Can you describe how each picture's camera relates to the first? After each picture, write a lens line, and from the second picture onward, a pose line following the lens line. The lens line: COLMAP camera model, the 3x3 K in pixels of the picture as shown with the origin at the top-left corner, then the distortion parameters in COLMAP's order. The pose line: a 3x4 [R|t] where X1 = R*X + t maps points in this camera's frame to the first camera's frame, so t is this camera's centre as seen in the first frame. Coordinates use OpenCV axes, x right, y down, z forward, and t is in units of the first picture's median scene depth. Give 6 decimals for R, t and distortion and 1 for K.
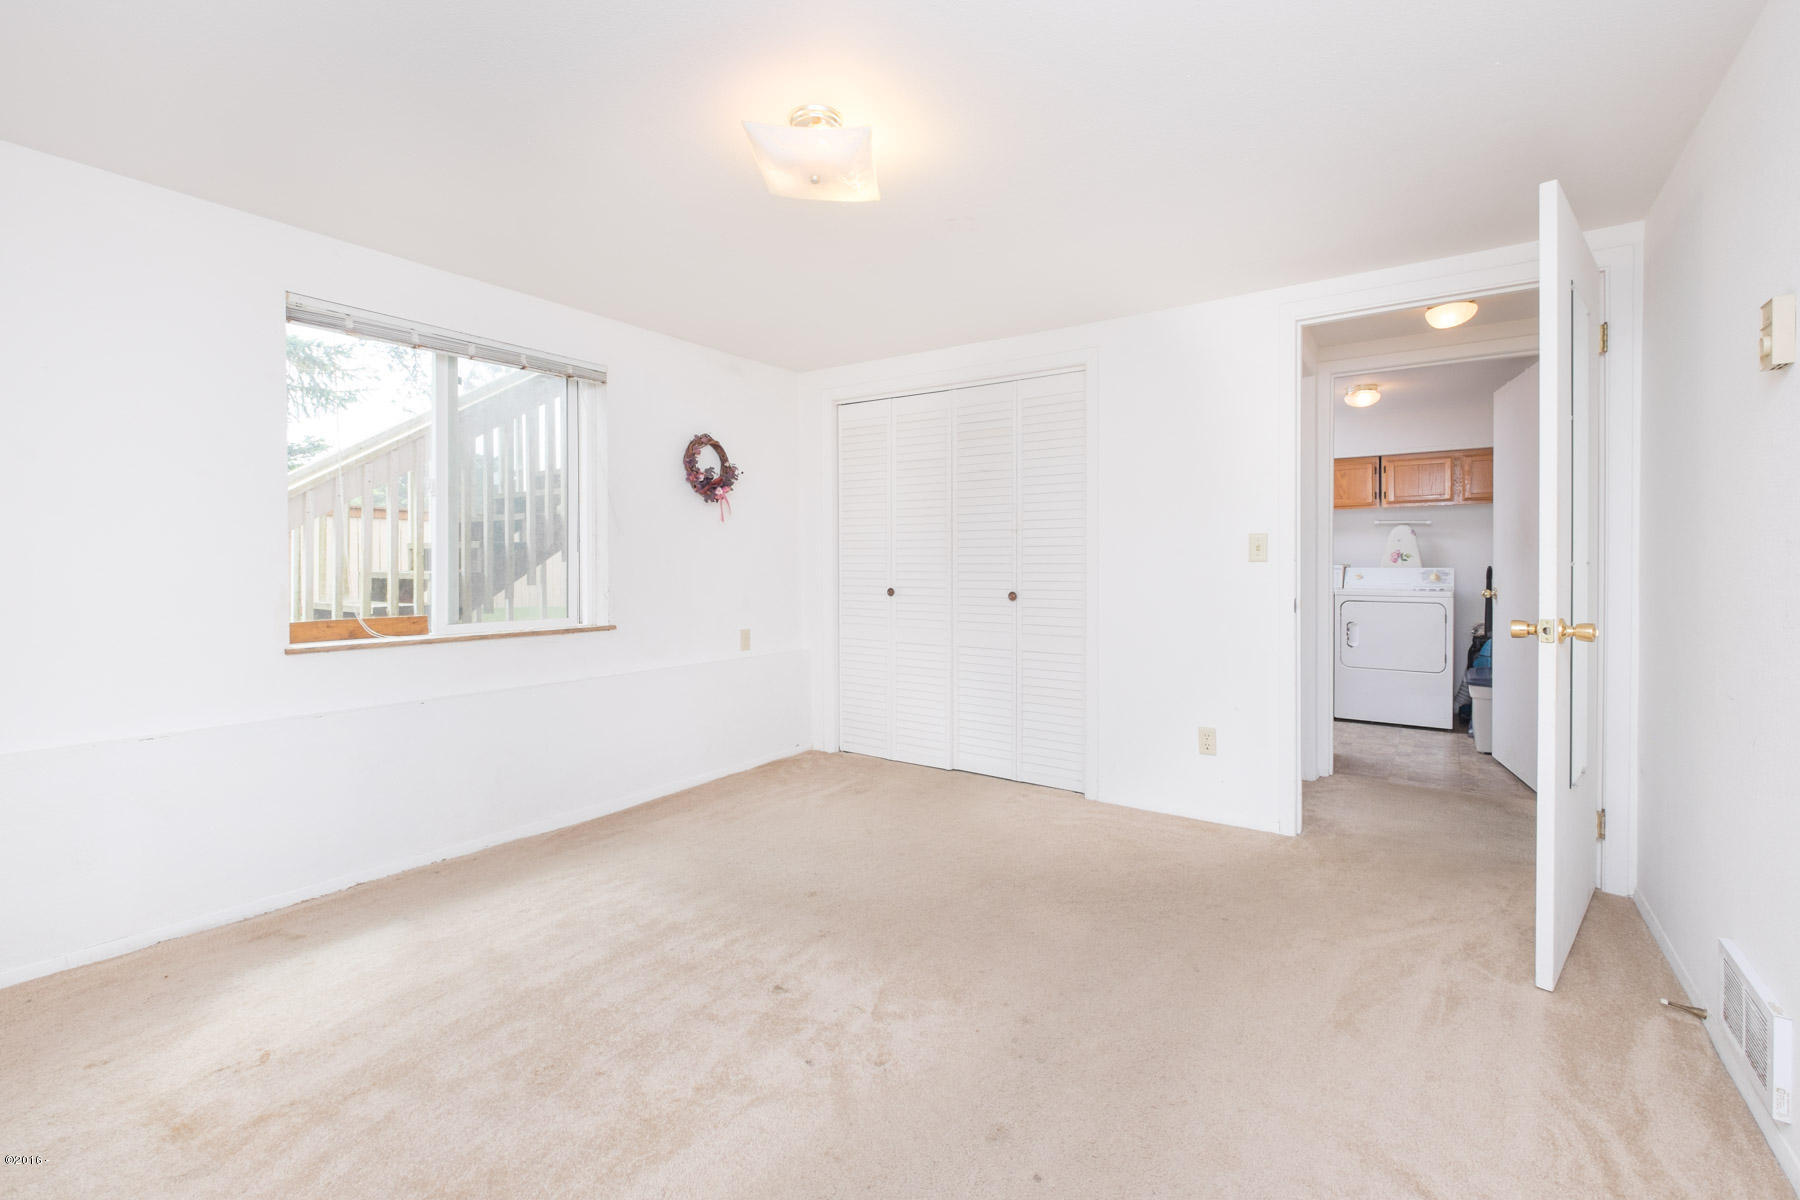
lens RADIAL K [[813.9, 0, 914.9], [0, 813.9, 541.3], [0, 0, 1]] dist [-0.002274, -0.000454]
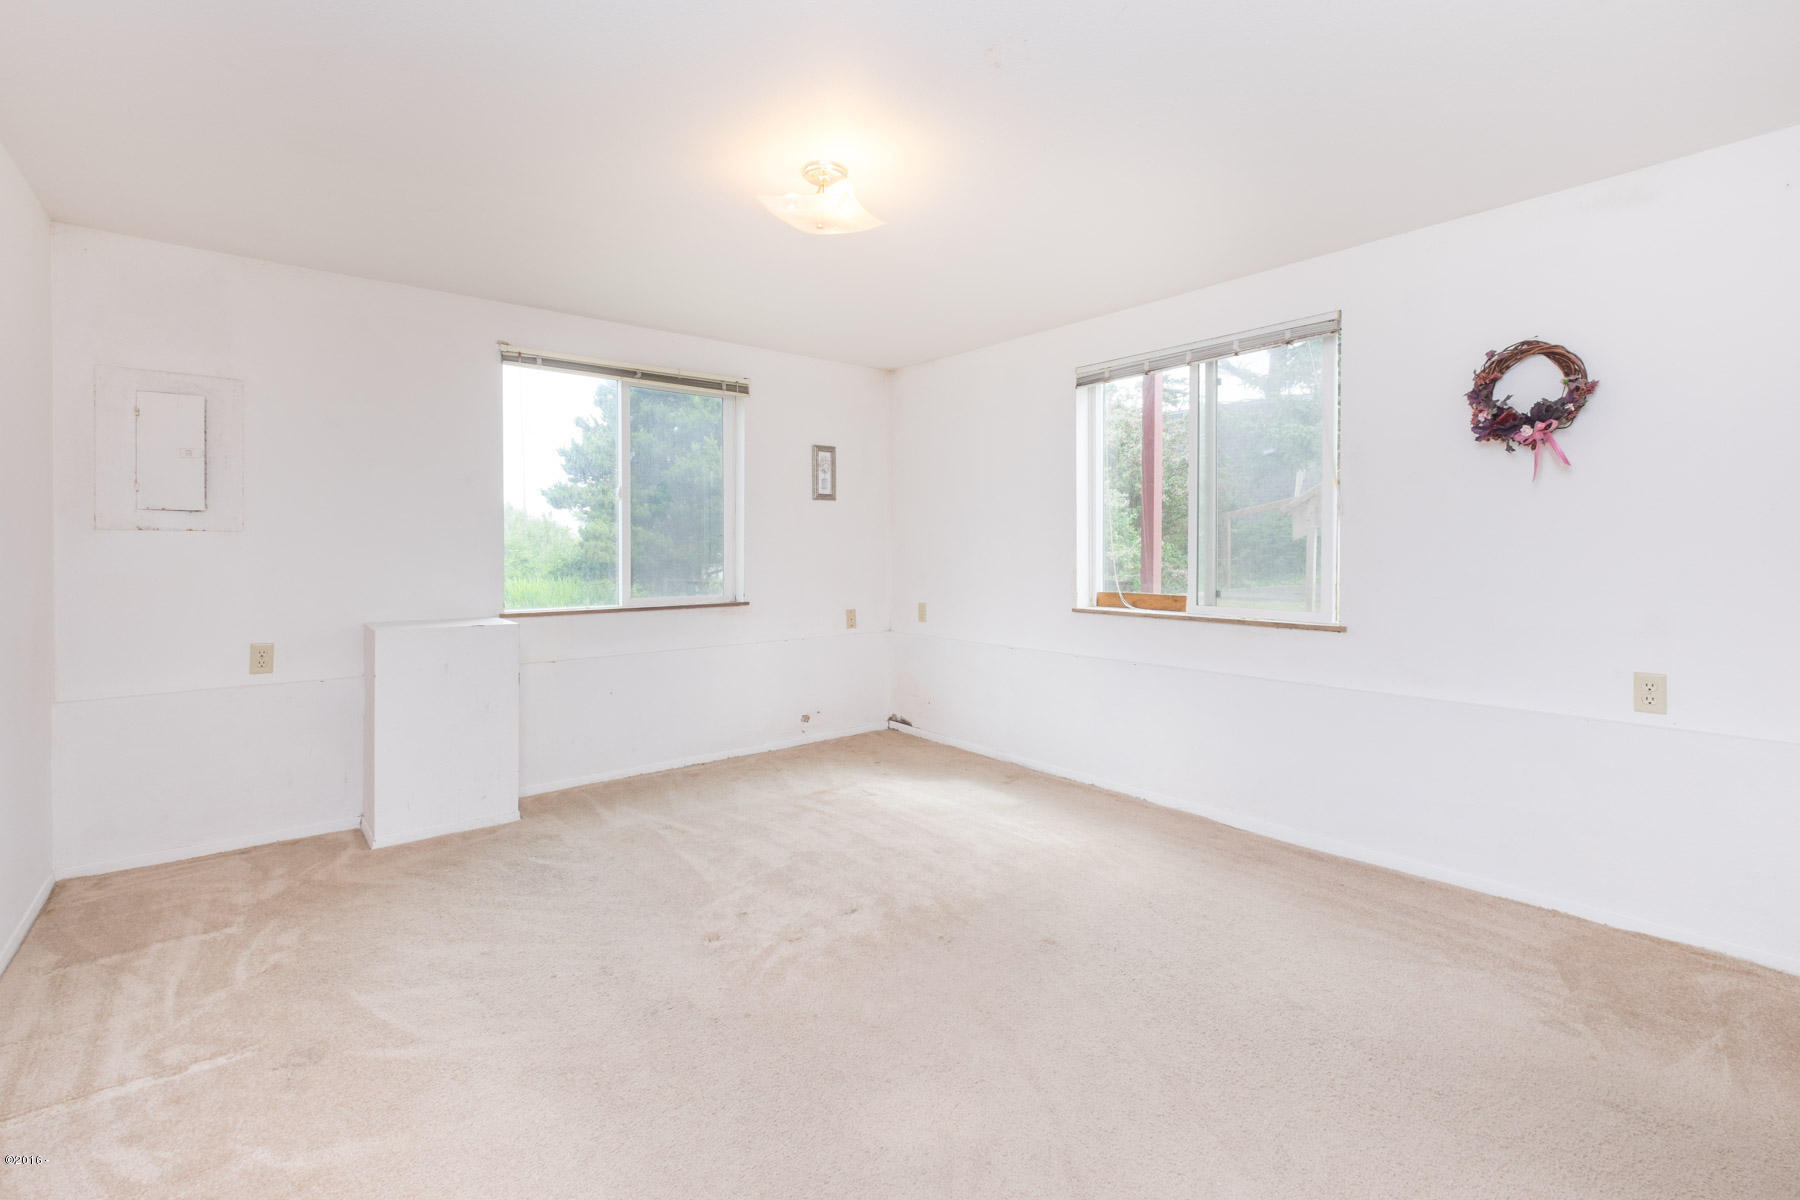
lens RADIAL K [[813.9, 0, 914.9], [0, 813.9, 541.3], [0, 0, 1]] dist [-0.002274, -0.000454]
pose [[-0.298491, -0.004448, -0.954402, 0.581820], [0.033897, 0.999309, -0.015259, 0.016940], [0.953810, -0.036907, -0.298134, 0.913554]]
